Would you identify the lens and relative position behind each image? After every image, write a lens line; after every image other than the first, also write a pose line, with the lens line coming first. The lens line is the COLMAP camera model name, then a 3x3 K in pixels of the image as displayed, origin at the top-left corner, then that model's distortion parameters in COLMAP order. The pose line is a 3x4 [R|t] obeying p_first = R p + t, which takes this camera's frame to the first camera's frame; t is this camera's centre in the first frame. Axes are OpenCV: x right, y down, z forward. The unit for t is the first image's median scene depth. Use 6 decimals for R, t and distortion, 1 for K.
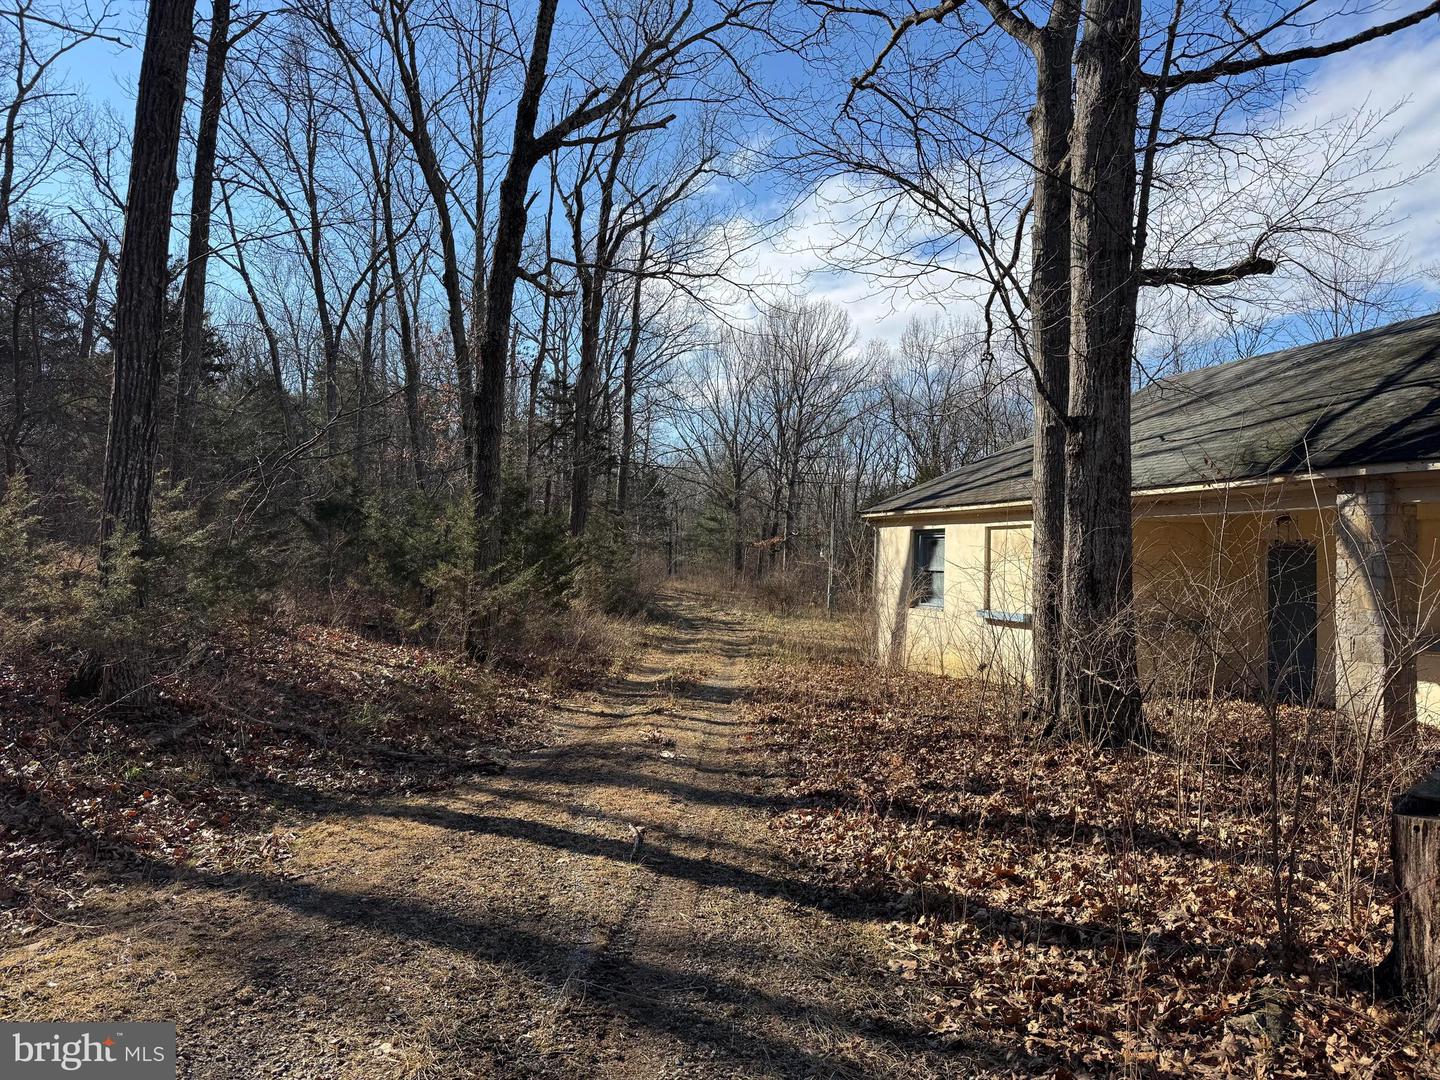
lens RADIAL K [[1013.4, 0, 728.5], [0, 1013.4, 541.3], [0, 0, 1]] dist [0.000490, -0.030088]
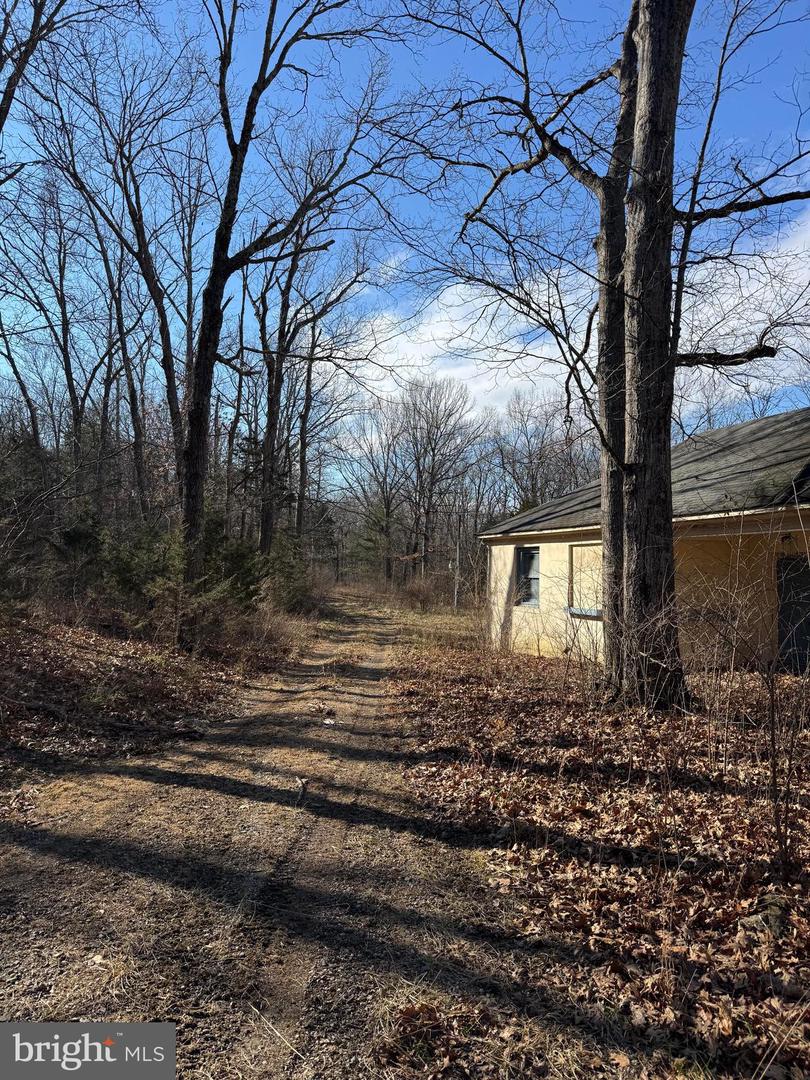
lens RADIAL K [[760.0, 0, 405.0], [0, 760.0, 540.0], [0, 0, 1]] dist [0.000490, -0.030088]
pose [[0.999456, -0.010972, 0.031098, 0.008212], [0.011637, 0.999705, -0.021298, -0.002989], [-0.030855, 0.021648, 0.999289, 0.001642]]
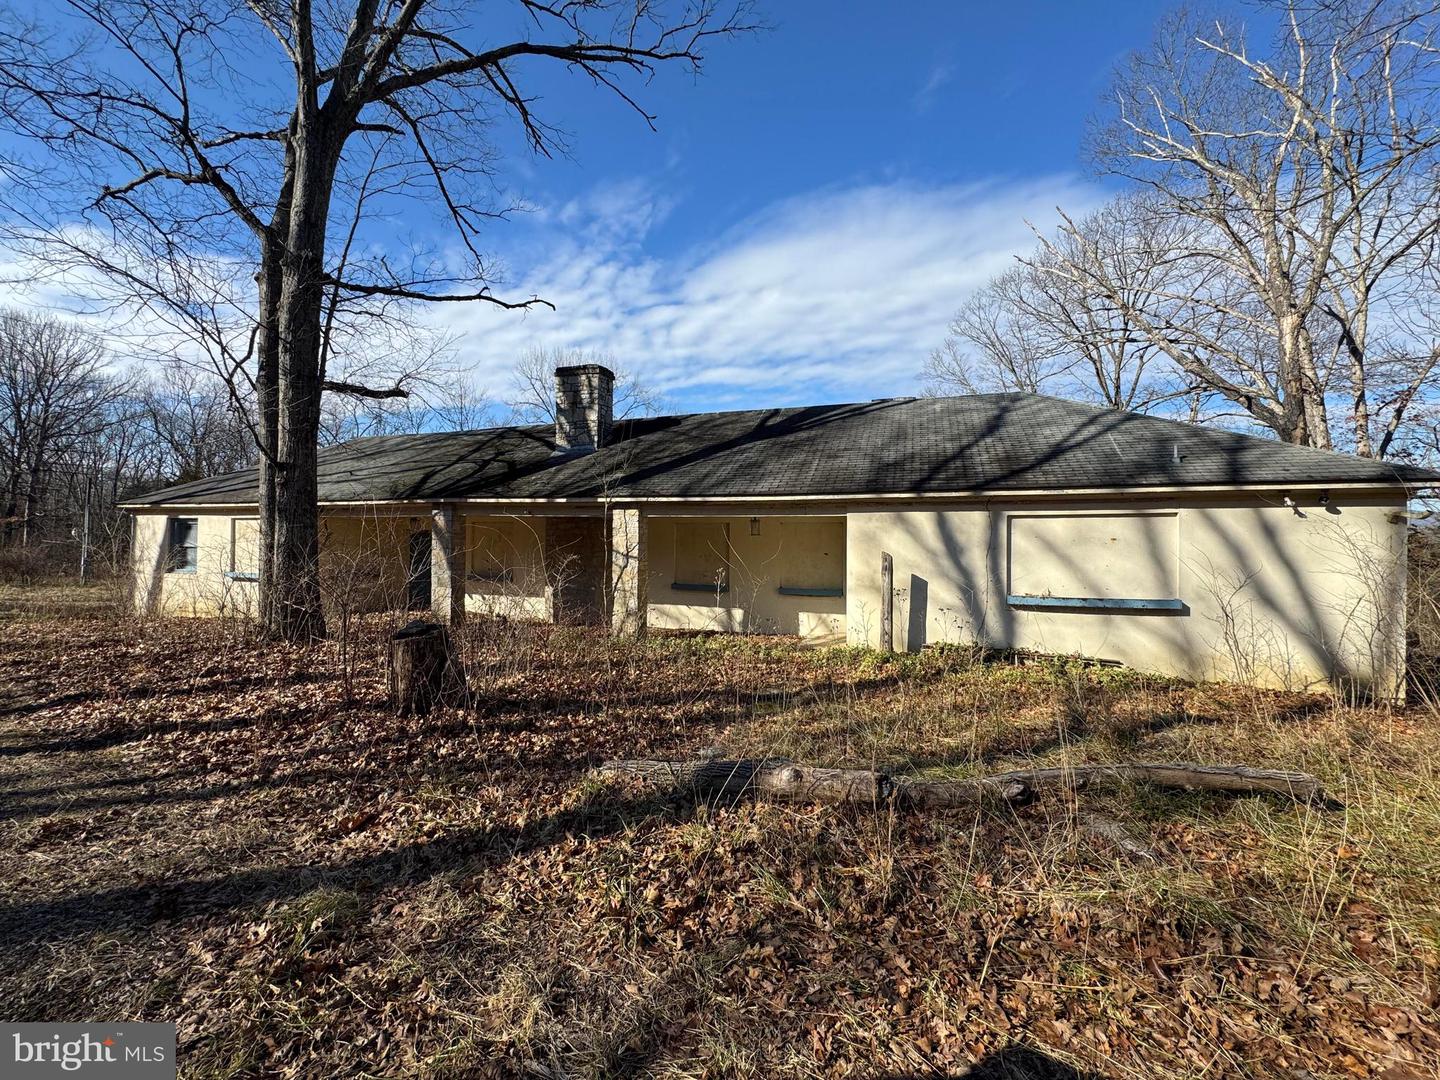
lens RADIAL K [[578.2, 0, 720.0], [0, 578.2, 540.0], [0, 0, 1]] dist [0.000560, 0.000317]
pose [[0.596610, -0.005256, 0.802514, -0.015541], [-0.014639, 0.999741, 0.017431, -0.011370], [-0.802398, -0.022148, 0.596378, -0.194722]]
